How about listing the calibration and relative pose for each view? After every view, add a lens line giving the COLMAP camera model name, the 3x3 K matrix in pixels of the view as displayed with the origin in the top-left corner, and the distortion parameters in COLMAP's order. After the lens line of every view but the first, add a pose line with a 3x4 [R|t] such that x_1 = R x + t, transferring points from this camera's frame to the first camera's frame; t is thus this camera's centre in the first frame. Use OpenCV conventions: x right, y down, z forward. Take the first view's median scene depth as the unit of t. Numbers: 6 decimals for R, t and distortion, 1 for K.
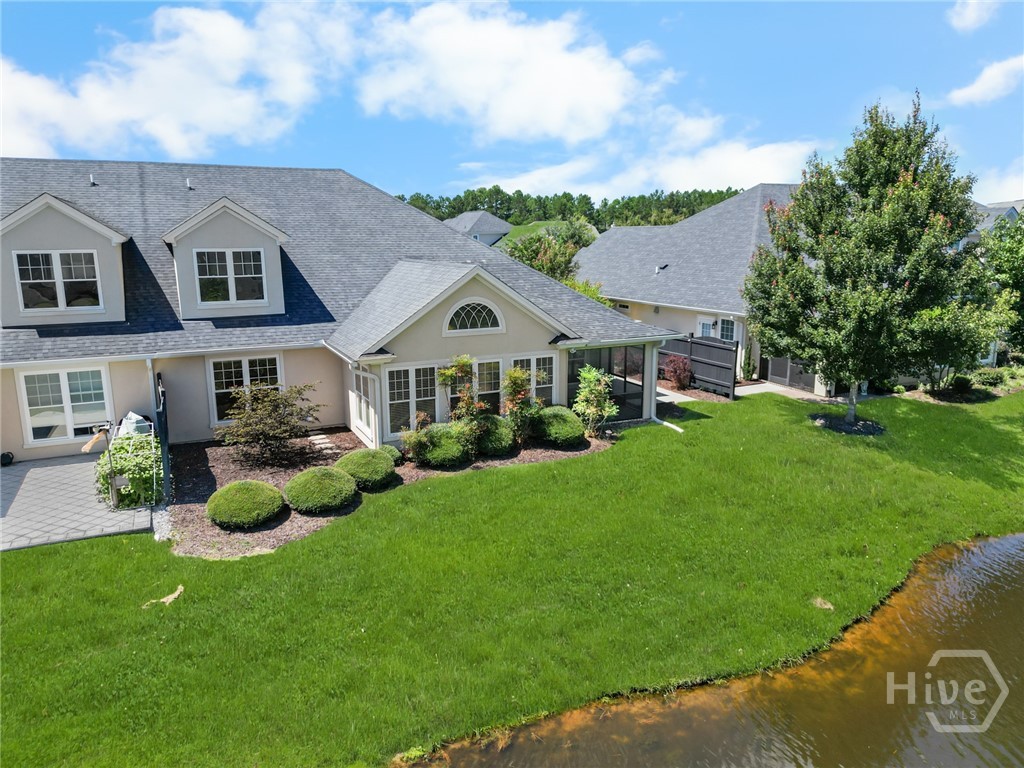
lens RADIAL K [[712.5, 0, 512.0], [0, 712.5, 384.0], [0, 0, 1]] dist [-0.005429, -0.000090]
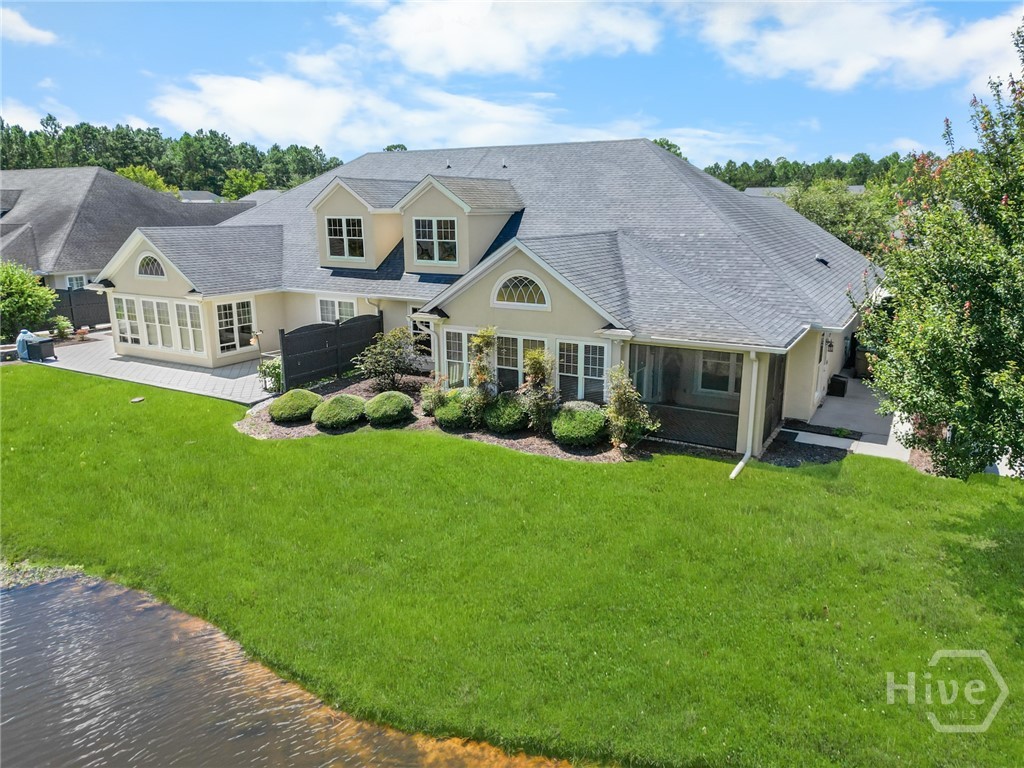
lens RADIAL K [[718.3, 0, 512.0], [0, 718.3, 384.0], [0, 0, 1]] dist [0.058484, -0.060740]
pose [[0.569501, 0.195827, -0.798323, 0.760249], [-0.172858, 0.978021, 0.116594, -0.082661], [0.803610, 0.071596, 0.590835, 0.421267]]
